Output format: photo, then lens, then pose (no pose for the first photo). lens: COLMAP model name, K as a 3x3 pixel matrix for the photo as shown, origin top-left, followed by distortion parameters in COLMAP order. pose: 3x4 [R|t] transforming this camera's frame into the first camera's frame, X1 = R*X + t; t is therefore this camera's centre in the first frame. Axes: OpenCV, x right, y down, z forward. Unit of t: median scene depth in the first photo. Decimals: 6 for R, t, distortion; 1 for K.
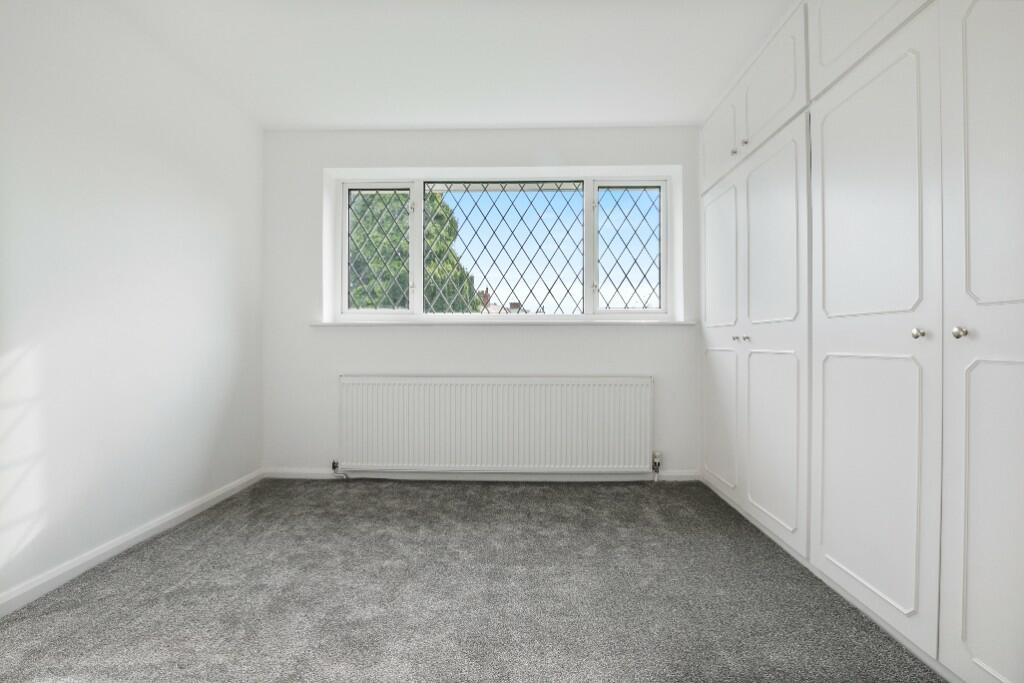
lens RADIAL K [[483.4, 0, 553.3], [0, 483.4, 335.6], [0, 0, 1]] dist [-0.021963, 0.000042]
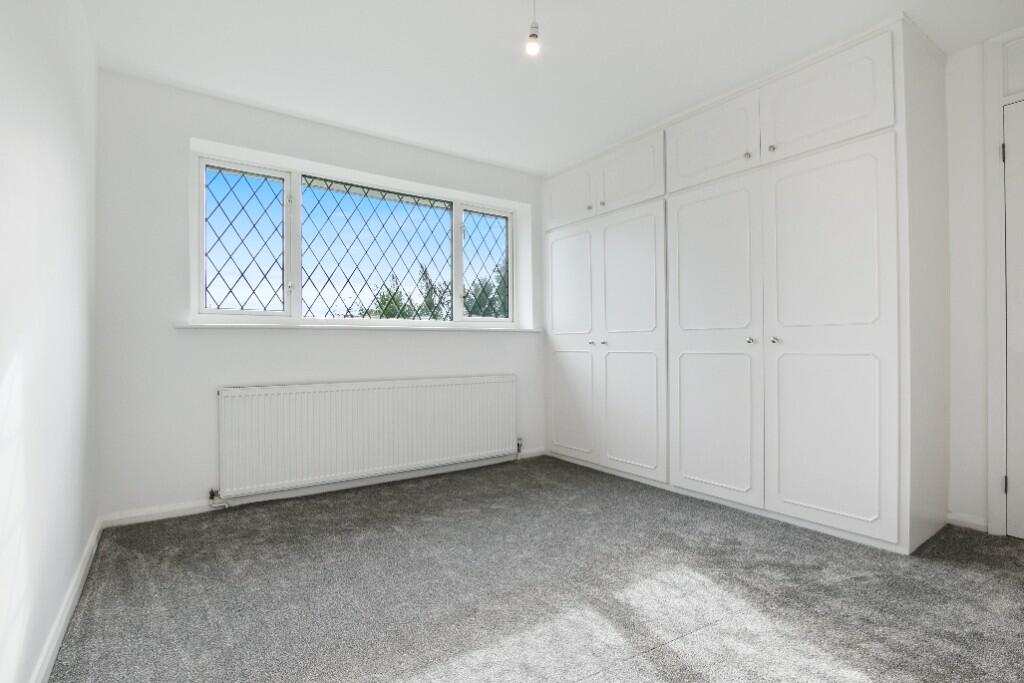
lens RADIAL K [[483.4, 0, 516.1], [0, 483.4, 341.7], [0, 0, 1]] dist [-0.021963, 0.000042]
pose [[0.806200, 0.000881, 0.591642, -0.526967], [-0.001989, 0.999997, 0.001221, 0.000288], [-0.591639, -0.002161, 0.806200, 0.010243]]
